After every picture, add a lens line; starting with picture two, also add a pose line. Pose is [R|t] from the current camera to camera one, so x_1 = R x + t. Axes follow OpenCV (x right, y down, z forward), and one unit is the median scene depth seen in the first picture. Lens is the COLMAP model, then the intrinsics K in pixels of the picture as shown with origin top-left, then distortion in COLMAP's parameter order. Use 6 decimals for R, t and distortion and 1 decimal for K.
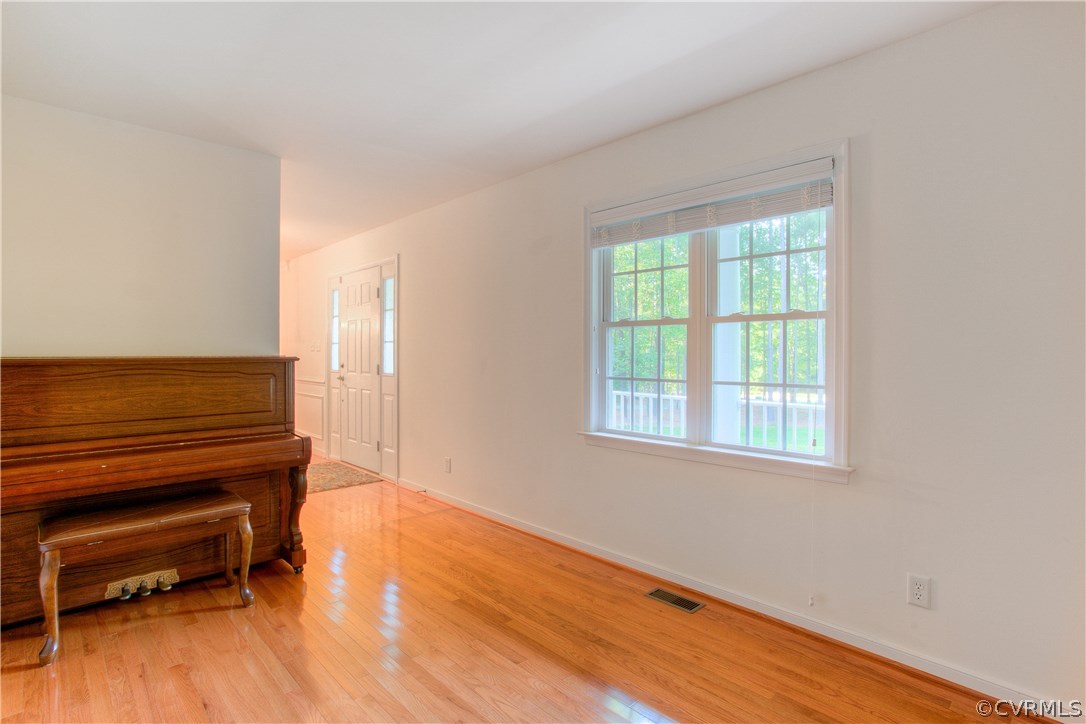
lens RADIAL K [[548.5, 0, 515.1], [0, 548.5, 354.5], [0, 0, 1]] dist [-0.002193, 0.000475]
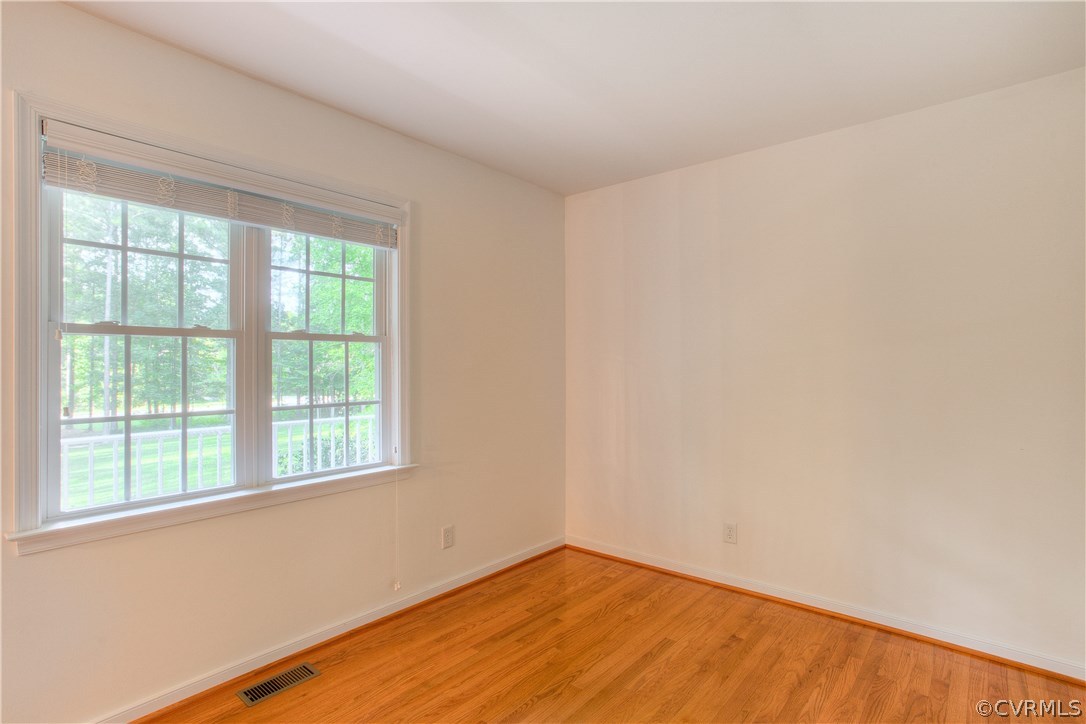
lens RADIAL K [[537.1, 0, 545.0], [0, 537.1, 364.0], [0, 0, 1]] dist [-0.059865, 0.035876]
pose [[-0.138663, 0.007349, 0.990312, -0.566959], [0.017019, 0.999842, -0.005037, -0.007909], [-0.990193, 0.016155, -0.138766, 0.771157]]
